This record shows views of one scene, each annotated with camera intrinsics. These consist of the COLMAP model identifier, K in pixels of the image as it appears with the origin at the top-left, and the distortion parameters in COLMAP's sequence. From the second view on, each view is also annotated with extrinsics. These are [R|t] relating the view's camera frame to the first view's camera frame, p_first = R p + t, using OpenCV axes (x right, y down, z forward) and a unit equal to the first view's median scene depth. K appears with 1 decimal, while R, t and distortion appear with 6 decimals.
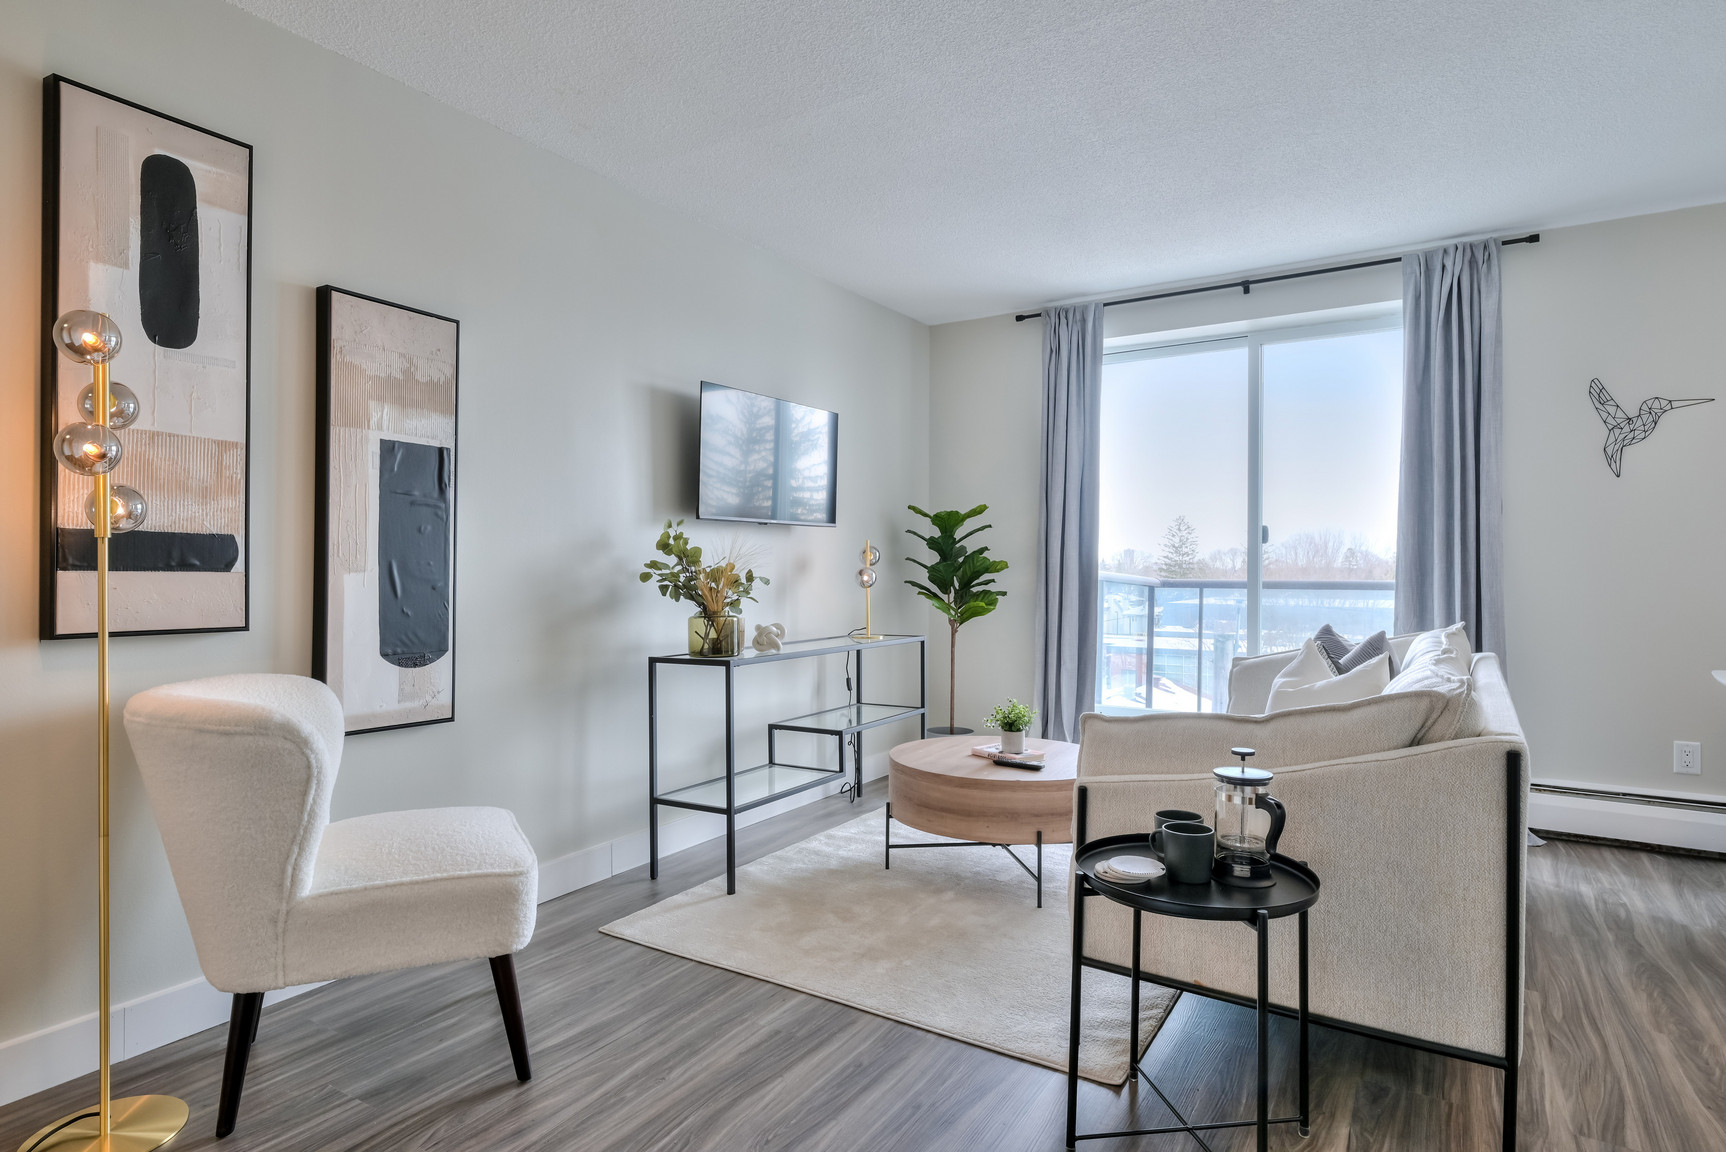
lens RADIAL K [[947.7, 0, 863.0], [0, 947.7, 576.0], [0, 0, 1]] dist [-0.003431, -0.000602]
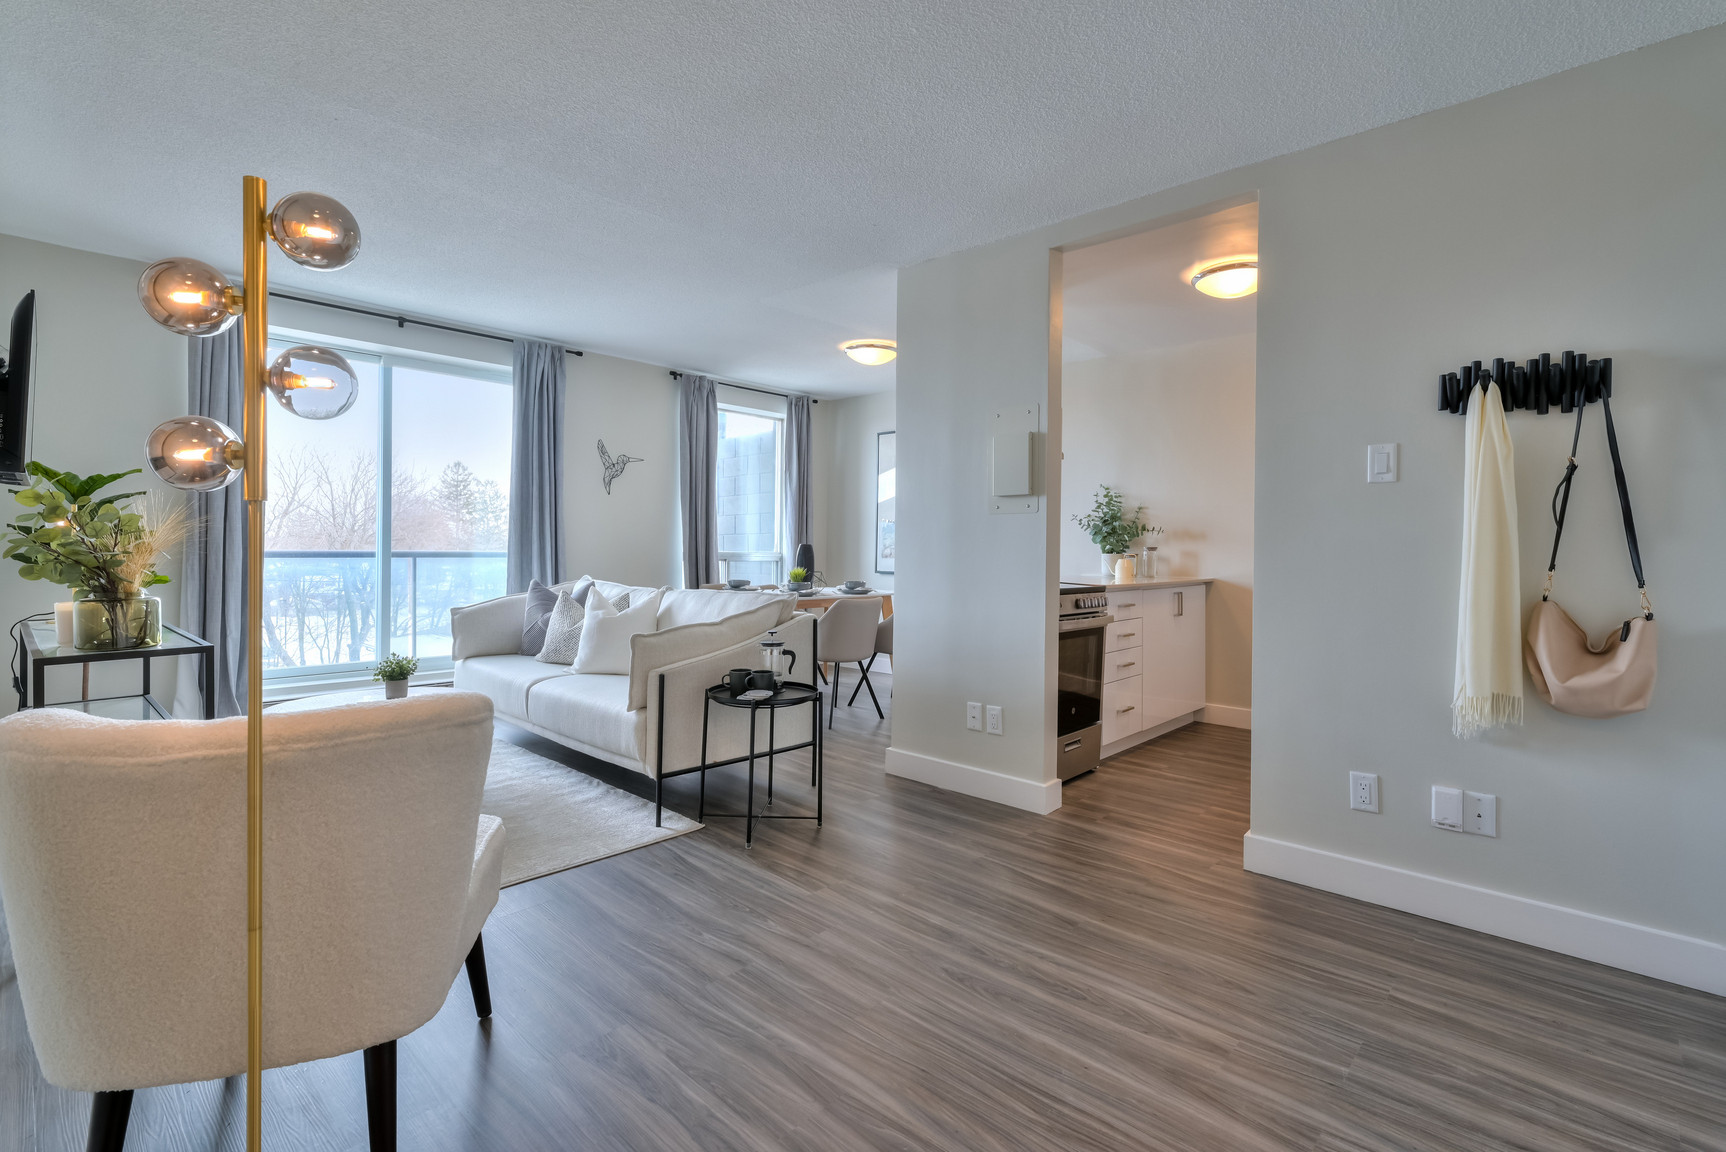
lens RADIAL K [[791.8, 0, 866.8], [0, 791.8, 546.9], [0, 0, 1]] dist [-0.001107, -0.000184]
pose [[0.182468, 0.002002, 0.983210, -0.935886], [-0.004634, 0.999989, -0.001176, -0.004764], [-0.983201, -0.004341, 0.182475, 0.324926]]
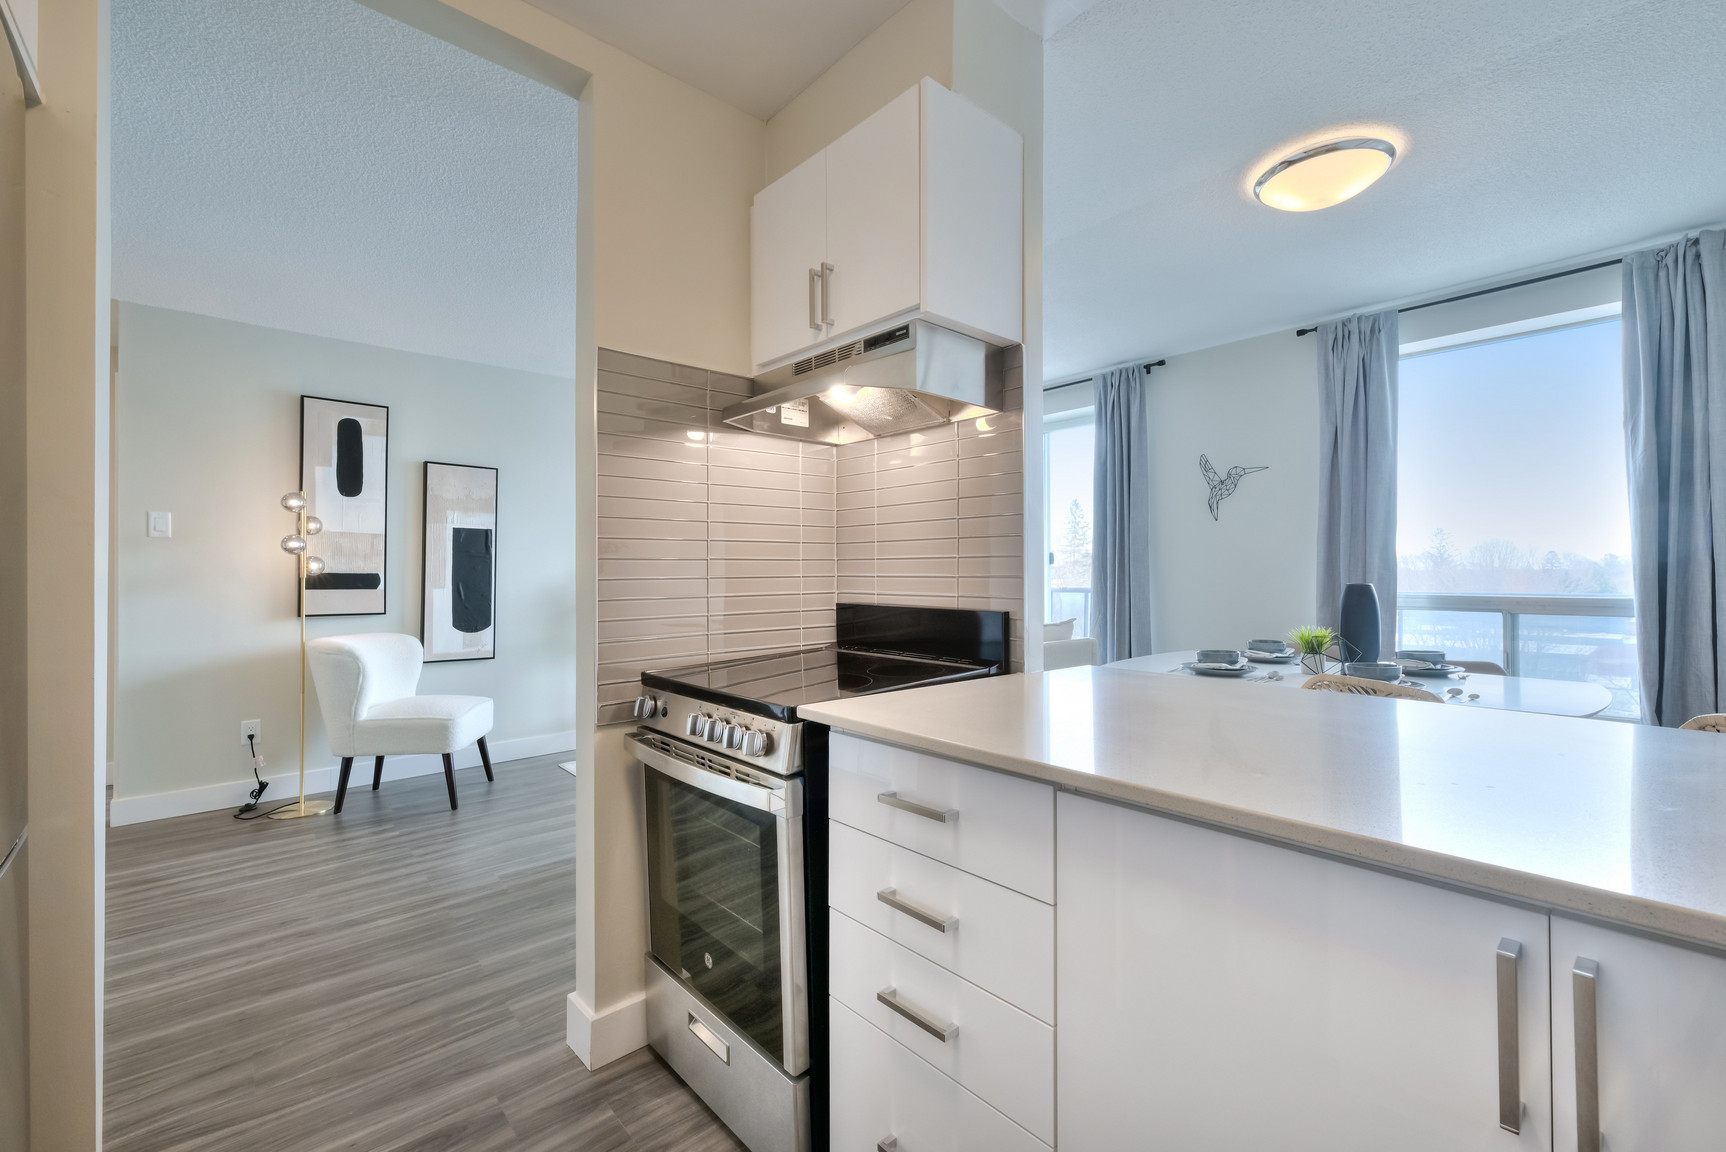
lens RADIAL K [[712.2, 0, 863.4], [0, 712.2, 565.9], [0, 0, 1]] dist [0.000987, 0.000070]
pose [[0.961656, -0.006974, -0.274170, 0.847192], [0.002735, 0.999871, -0.015838, -0.026592], [0.274245, 0.014481, 0.961551, -0.322361]]
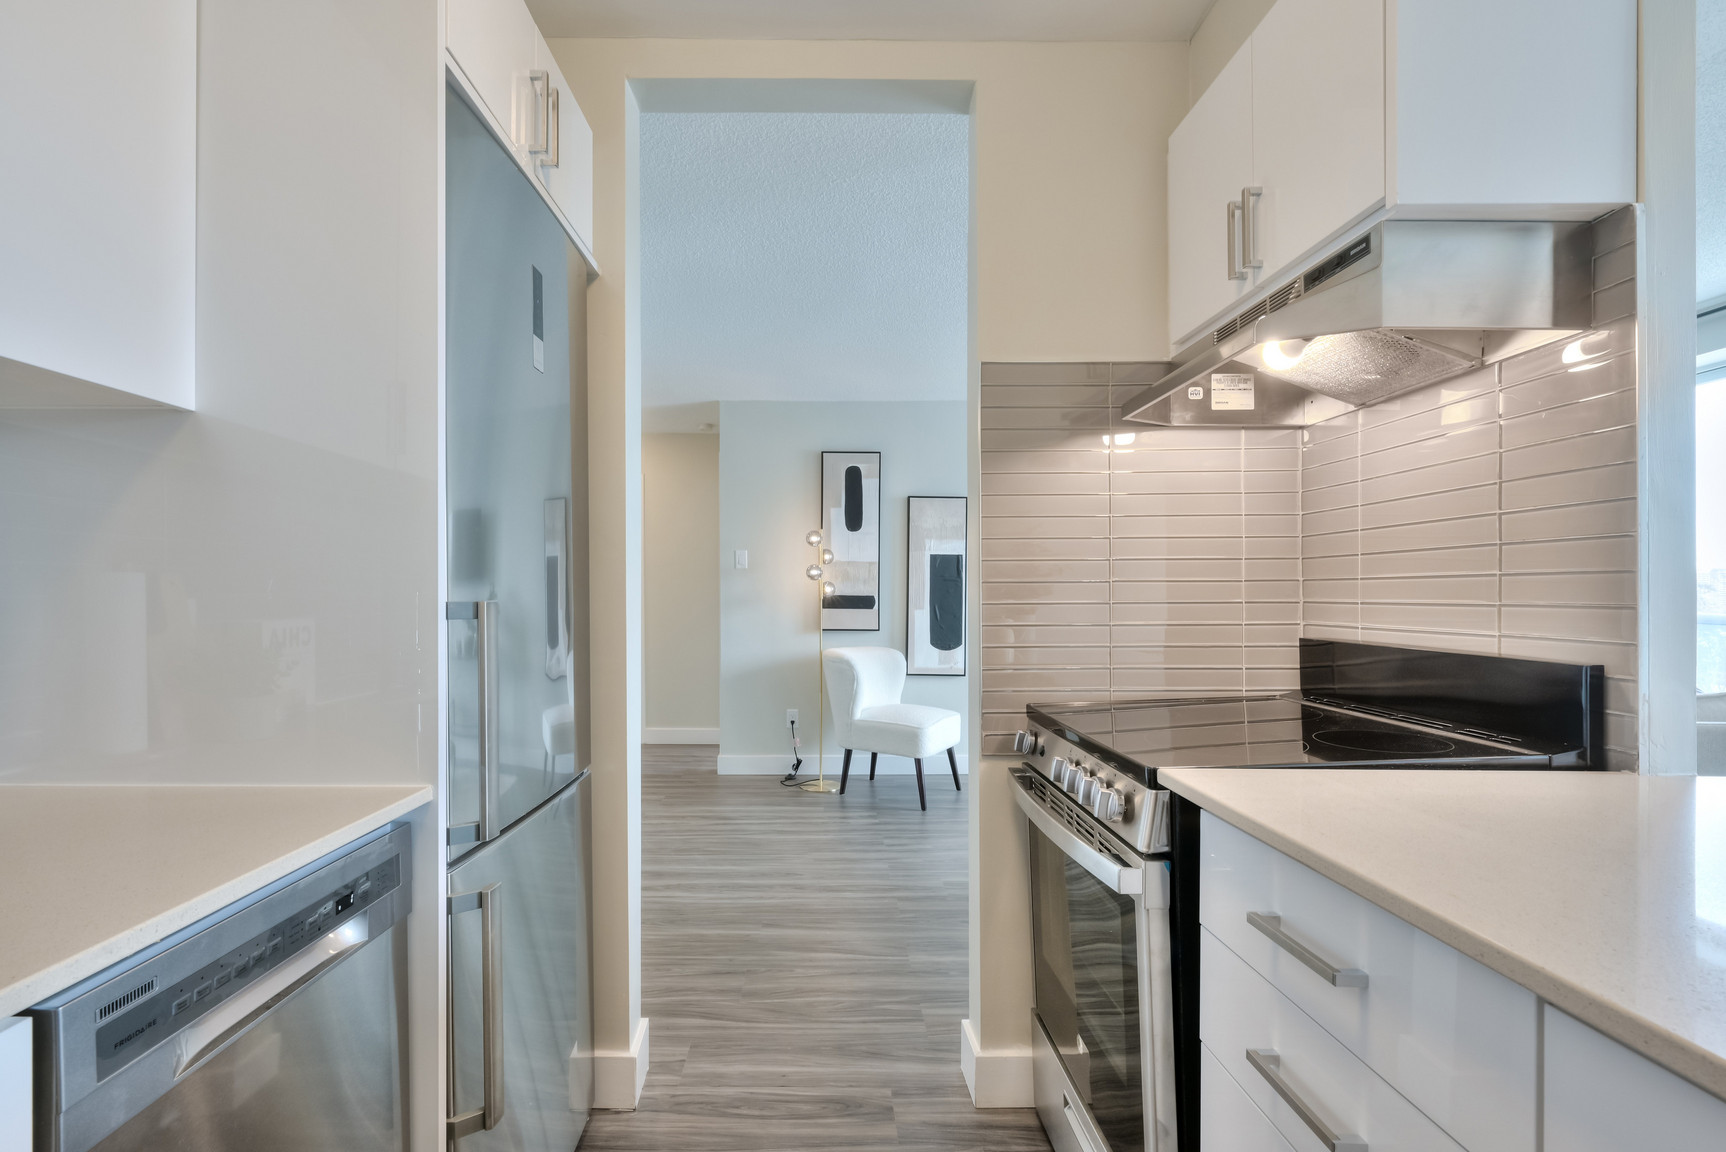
lens RADIAL K [[729.4, 0, 824.3], [0, 729.4, 593.0], [0, 0, 1]] dist [-0.000146, -0.000528]
pose [[0.536328, -0.004416, -0.843998, 0.904819], [-0.004591, 0.999956, -0.008150, -0.028746], [0.843997, 0.008246, 0.536284, -0.223757]]
